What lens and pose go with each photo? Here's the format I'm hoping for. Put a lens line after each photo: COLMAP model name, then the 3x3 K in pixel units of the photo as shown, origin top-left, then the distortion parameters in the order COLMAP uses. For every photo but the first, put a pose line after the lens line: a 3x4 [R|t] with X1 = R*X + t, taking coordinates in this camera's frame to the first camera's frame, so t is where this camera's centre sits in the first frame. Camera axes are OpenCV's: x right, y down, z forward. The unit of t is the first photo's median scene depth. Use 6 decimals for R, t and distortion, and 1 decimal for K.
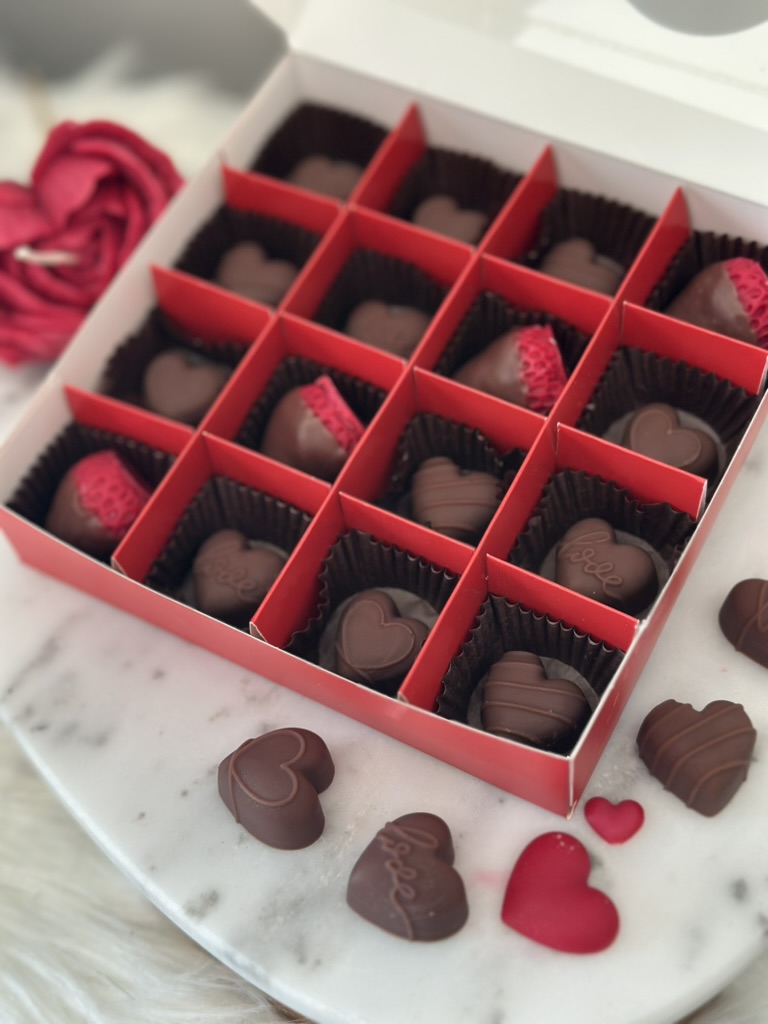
lens RADIAL K [[1500.1, 0, 384.0], [0, 1500.1, 512.0], [0, 0, 1]] dist [0.153468, -0.050347]
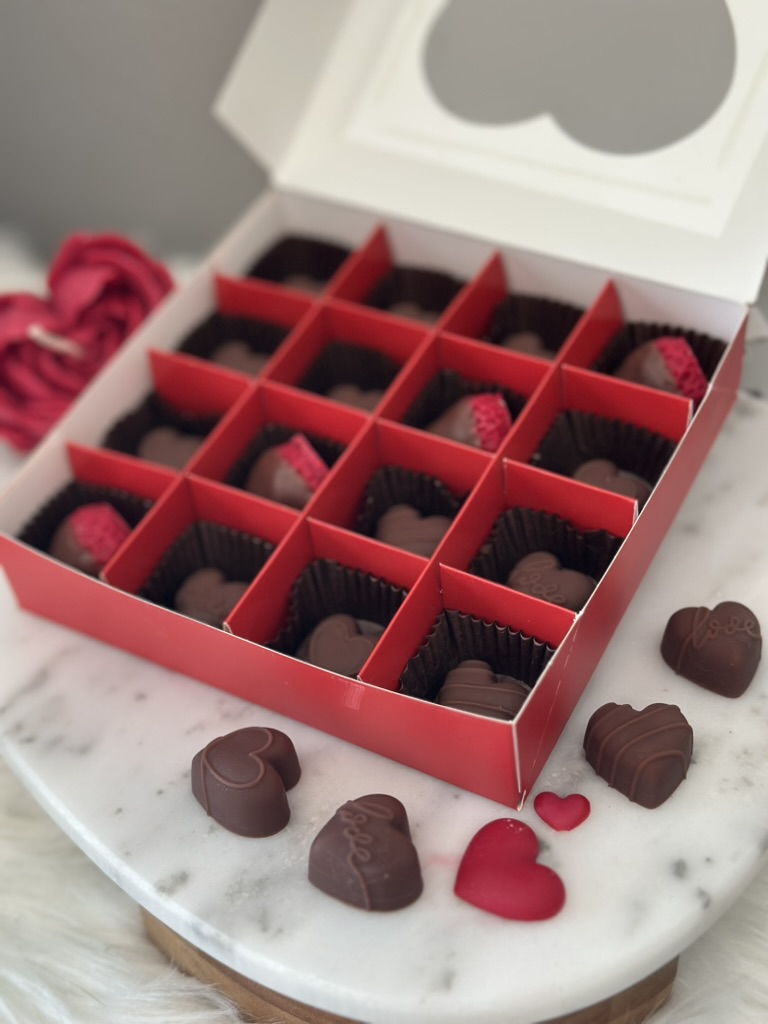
lens RADIAL K [[1500.1, 0, 384.0], [0, 1500.1, 512.0], [0, 0, 1]] dist [0.153468, -0.050347]
pose [[0.999923, -0.004719, -0.011483, 0.038594], [0.002160, 0.976971, -0.213359, 0.216077], [0.012225, 0.213318, 0.976906, -0.082514]]
